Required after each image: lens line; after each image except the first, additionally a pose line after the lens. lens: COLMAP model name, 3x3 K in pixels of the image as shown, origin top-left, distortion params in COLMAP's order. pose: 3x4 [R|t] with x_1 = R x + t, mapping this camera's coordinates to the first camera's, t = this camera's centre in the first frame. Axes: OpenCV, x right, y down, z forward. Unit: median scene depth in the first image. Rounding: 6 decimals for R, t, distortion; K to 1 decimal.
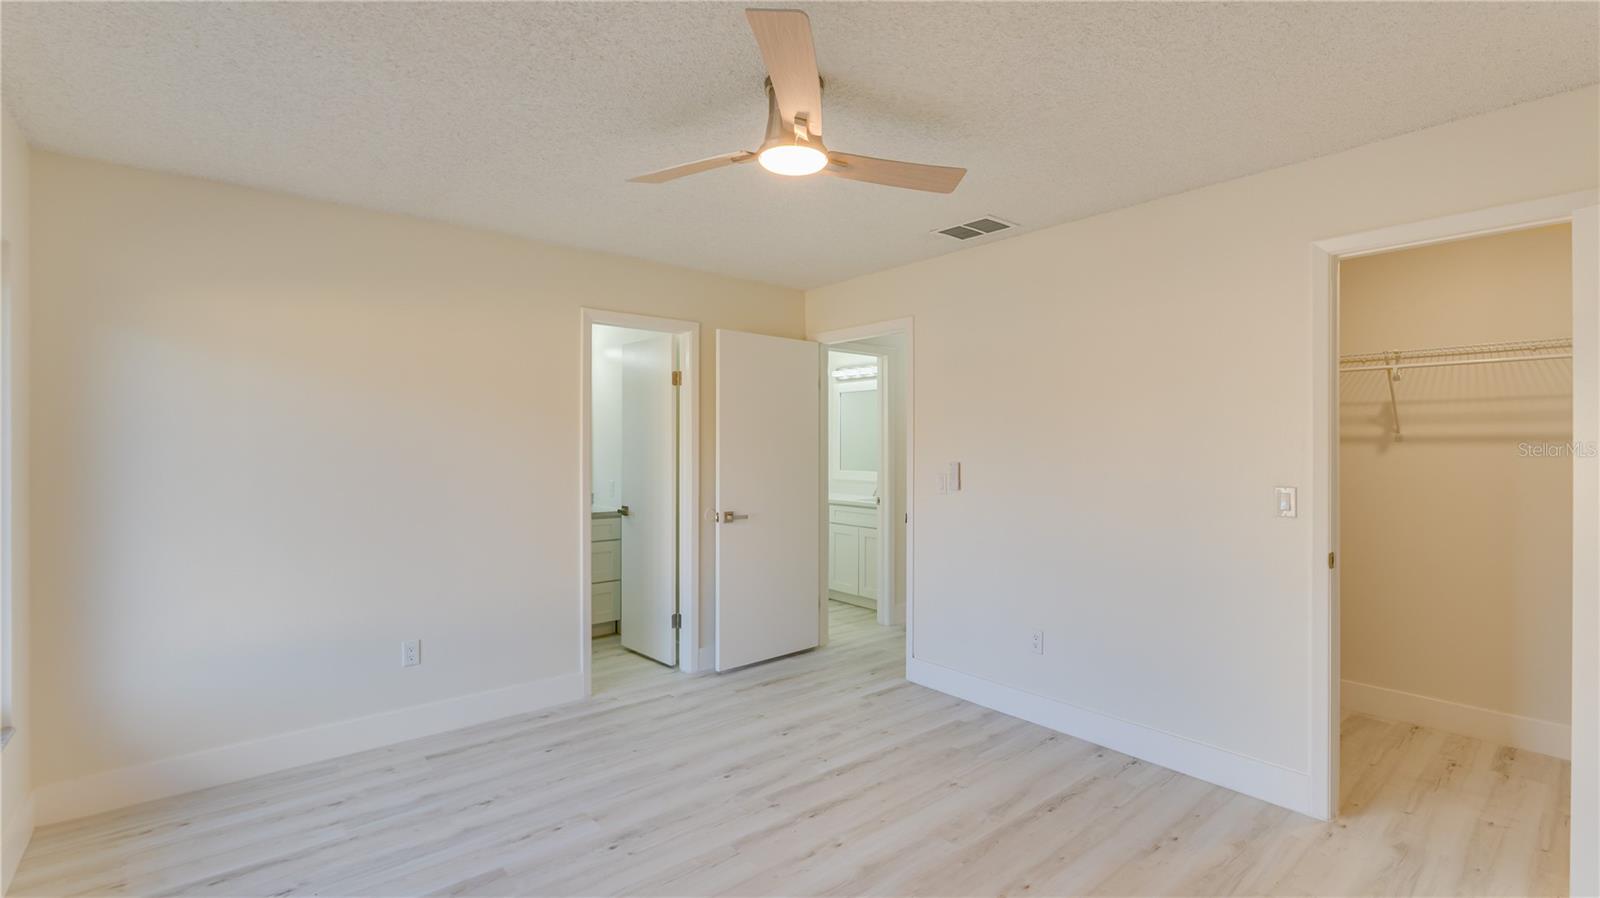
lens RADIAL K [[690.7, 0, 803.5], [0, 690.7, 443.6], [0, 0, 1]] dist [-0.004015, 0.000395]
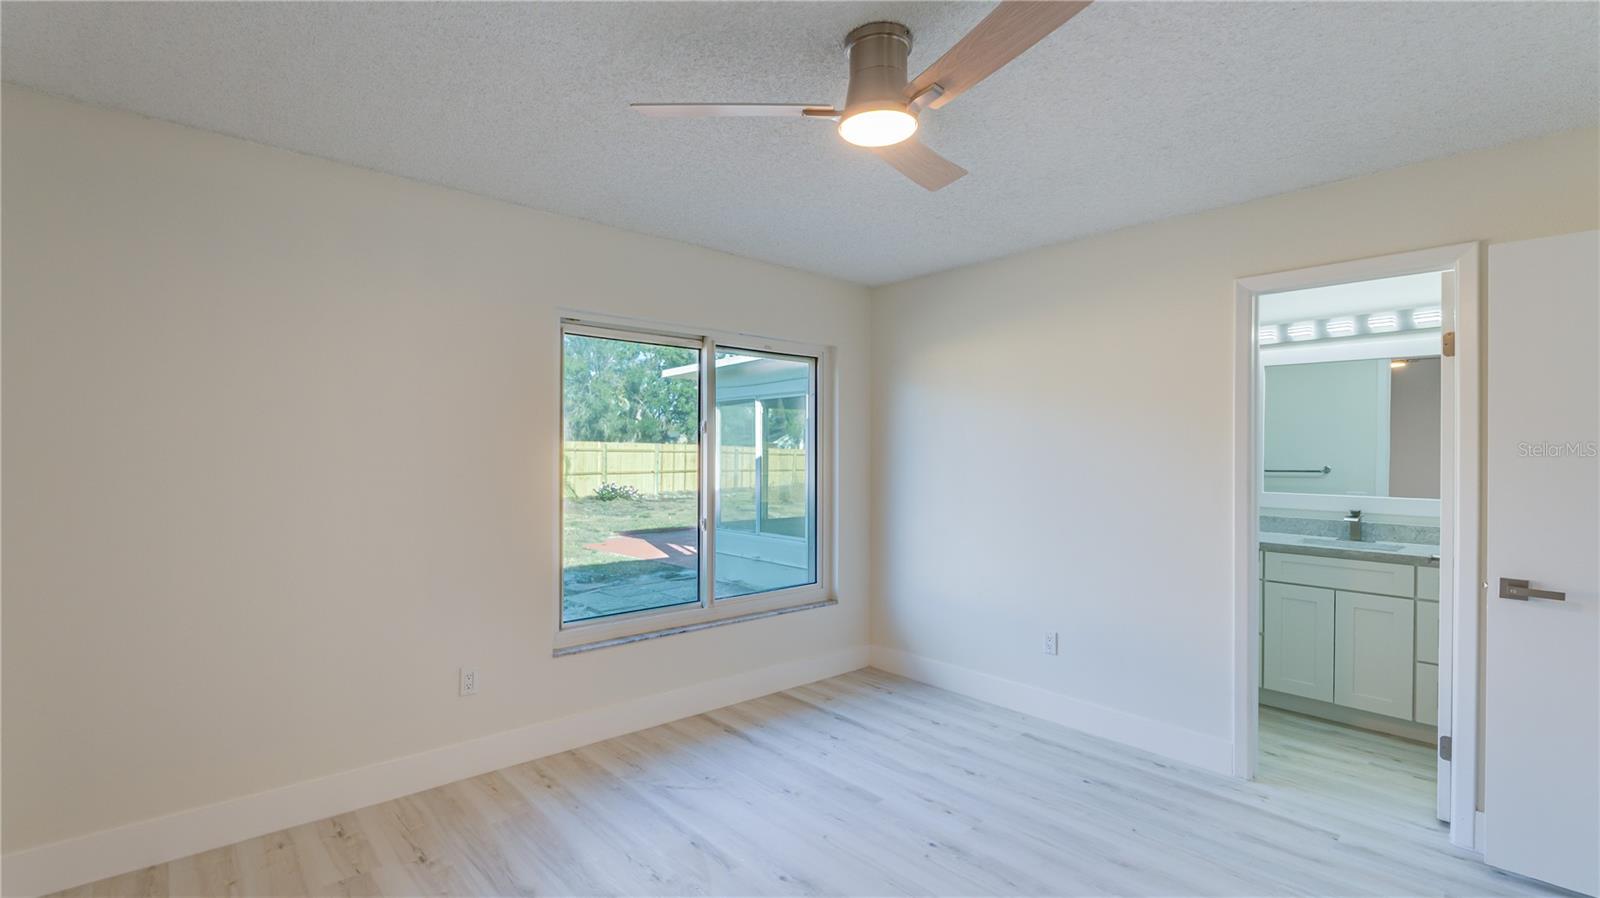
lens RADIAL K [[703.1, 0, 766.8], [0, 703.1, 455.1], [0, 0, 1]] dist [-0.001966, 0.000128]
pose [[0.029213, 0.000689, -0.999573, 0.551022], [-0.008912, 0.999960, 0.000429, 0.009827], [0.999533, 0.008896, 0.029218, 0.529718]]
